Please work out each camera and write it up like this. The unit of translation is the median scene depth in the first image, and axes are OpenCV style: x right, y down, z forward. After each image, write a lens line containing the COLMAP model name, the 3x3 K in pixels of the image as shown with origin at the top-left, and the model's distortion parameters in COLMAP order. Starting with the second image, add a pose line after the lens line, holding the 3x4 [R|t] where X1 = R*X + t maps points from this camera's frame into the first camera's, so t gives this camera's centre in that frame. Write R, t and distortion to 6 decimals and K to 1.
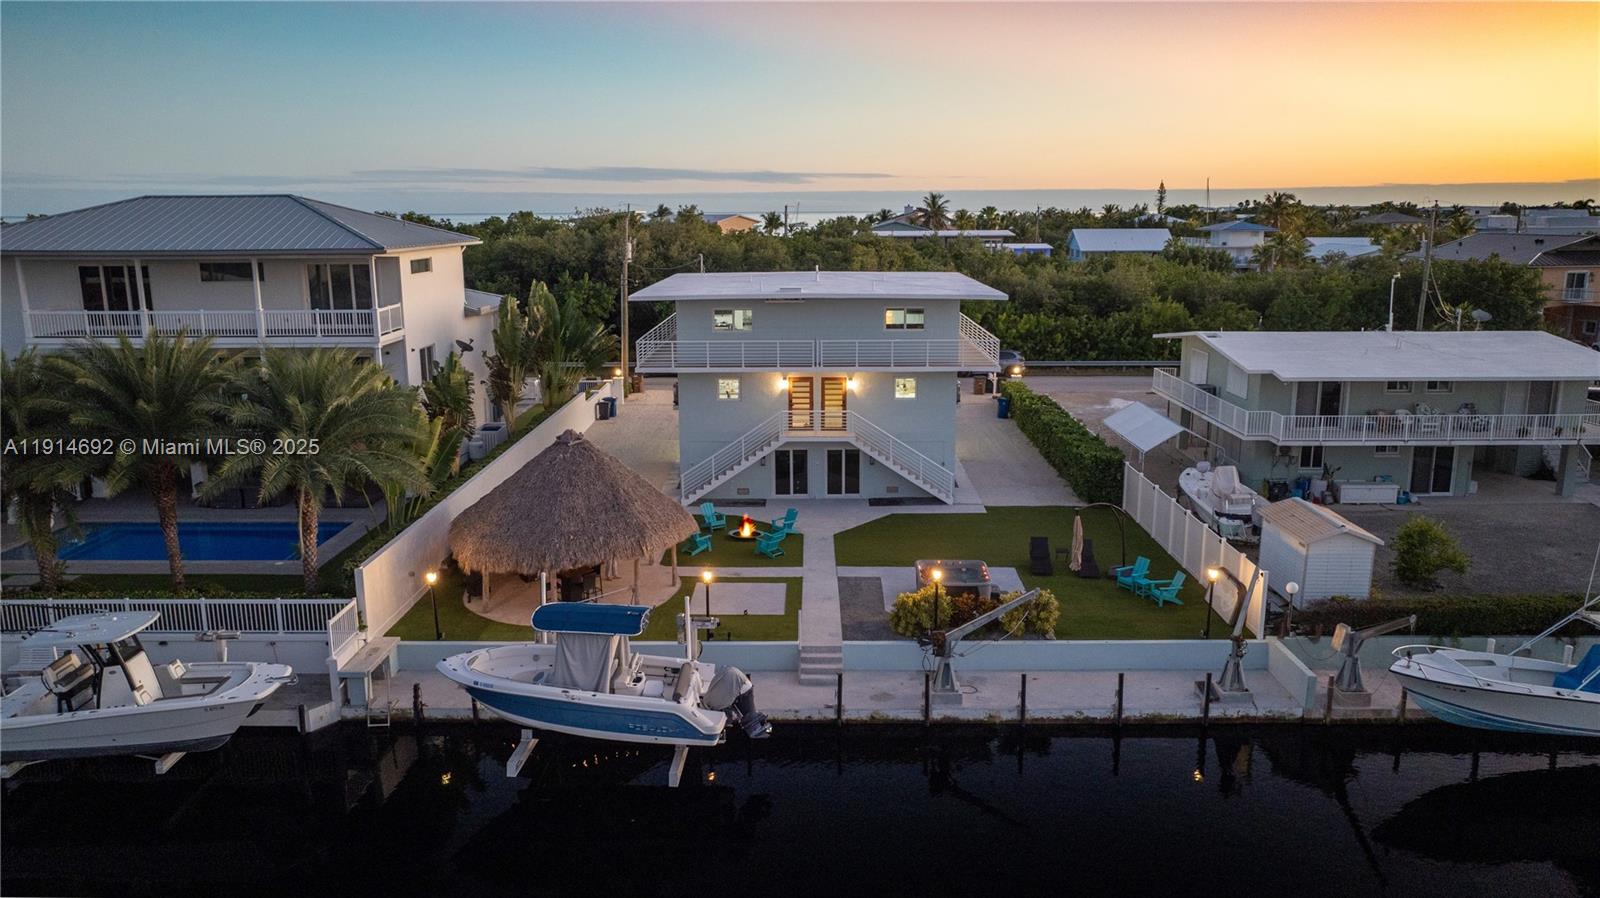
lens RADIAL K [[1142.9, 0, 800.0], [0, 1142.9, 449.0], [0, 0, 1]] dist [-0.011689, 0.000251]
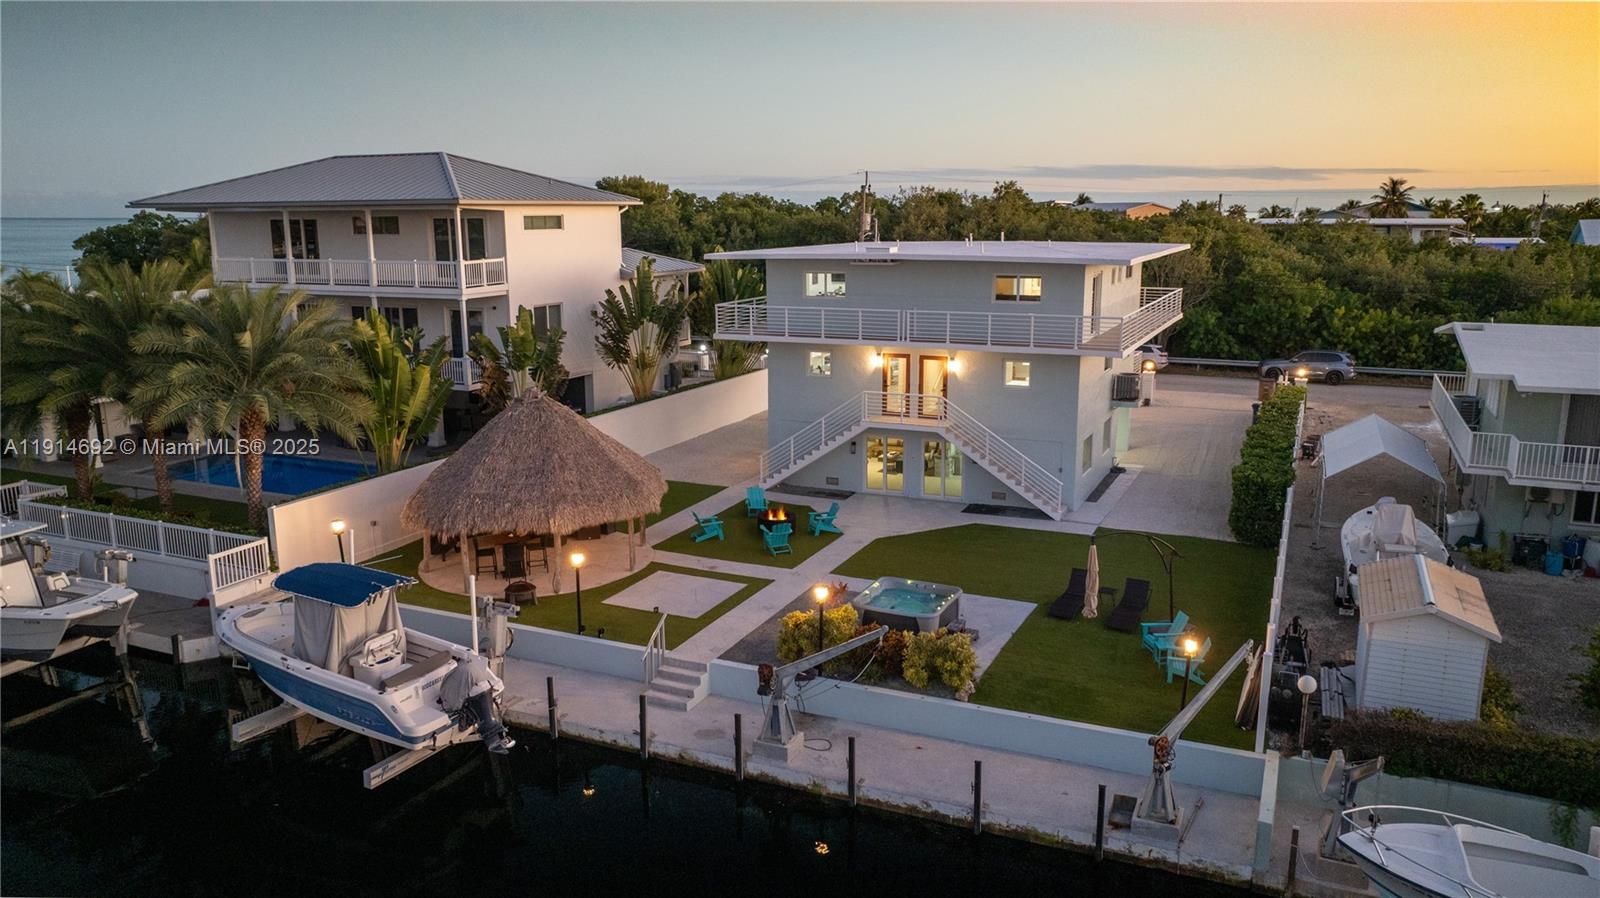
lens RADIAL K [[1142.9, 0, 800.0], [0, 1142.9, 449.0], [0, 0, 1]] dist [-0.011689, 0.000251]
pose [[0.913665, 0.083442, -0.397810, 0.403751], [-0.082973, 0.996381, 0.018428, -0.002205], [0.397908, 0.016171, 0.917283, 0.266432]]
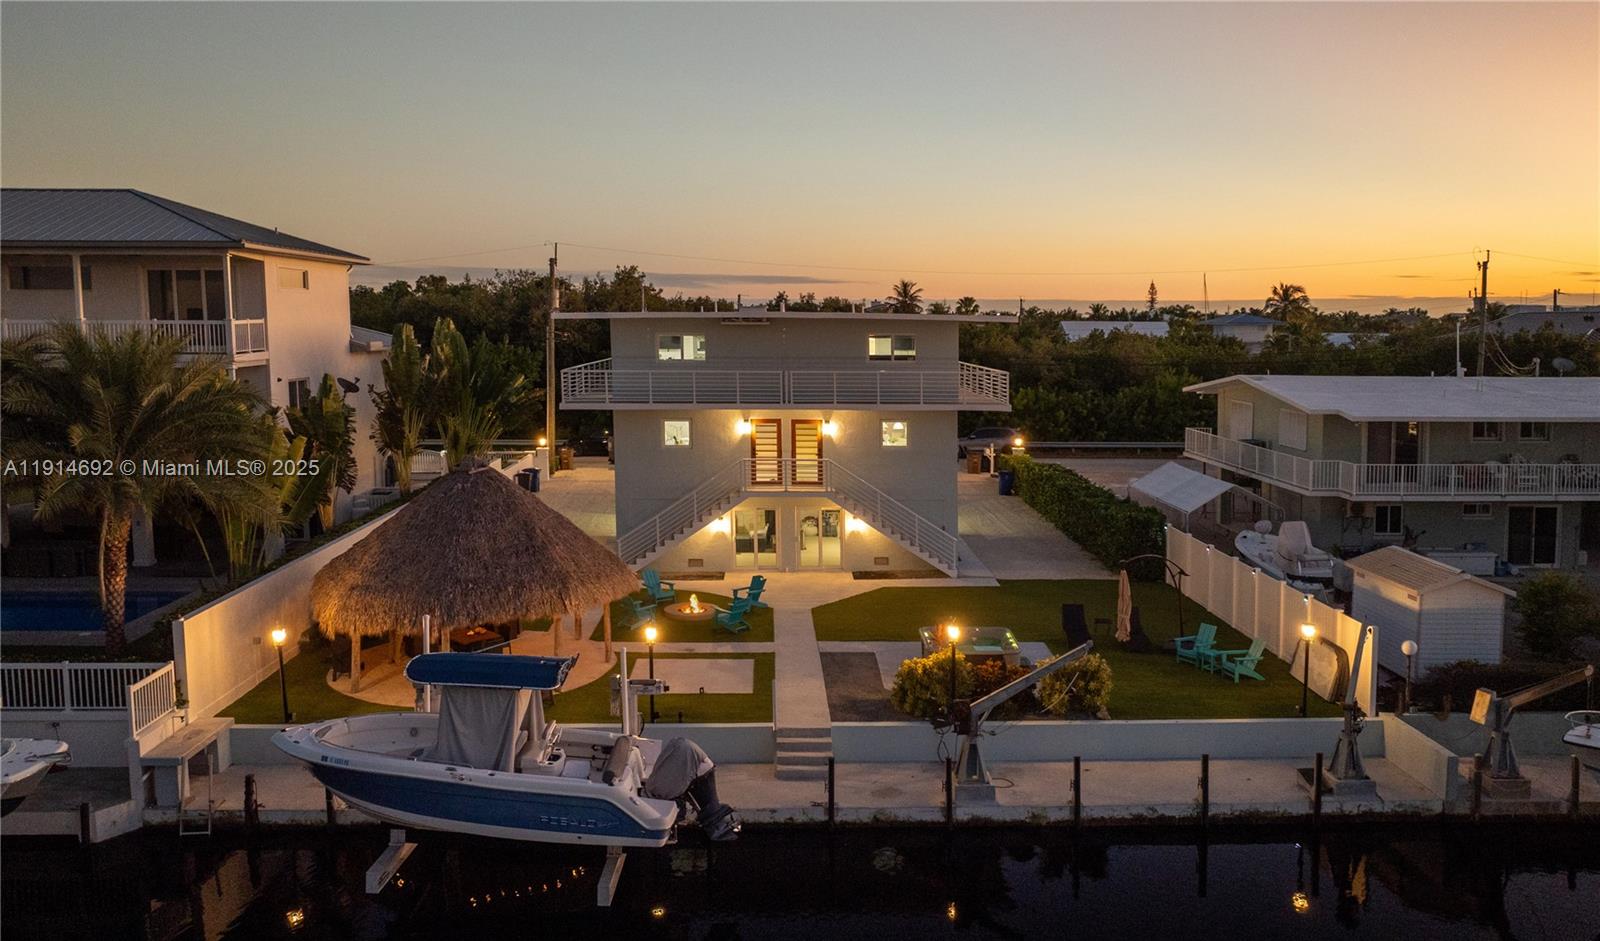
lens RADIAL K [[1276.9, 0, 809.1], [0, 1276.9, 498.9], [0, 0, 1]] dist [-0.030255, 0.007854]
pose [[0.998934, 0.003907, 0.045985, -0.016592], [-0.000806, 0.997734, -0.067280, 0.076977], [-0.046144, 0.067171, 0.996674, 0.152368]]
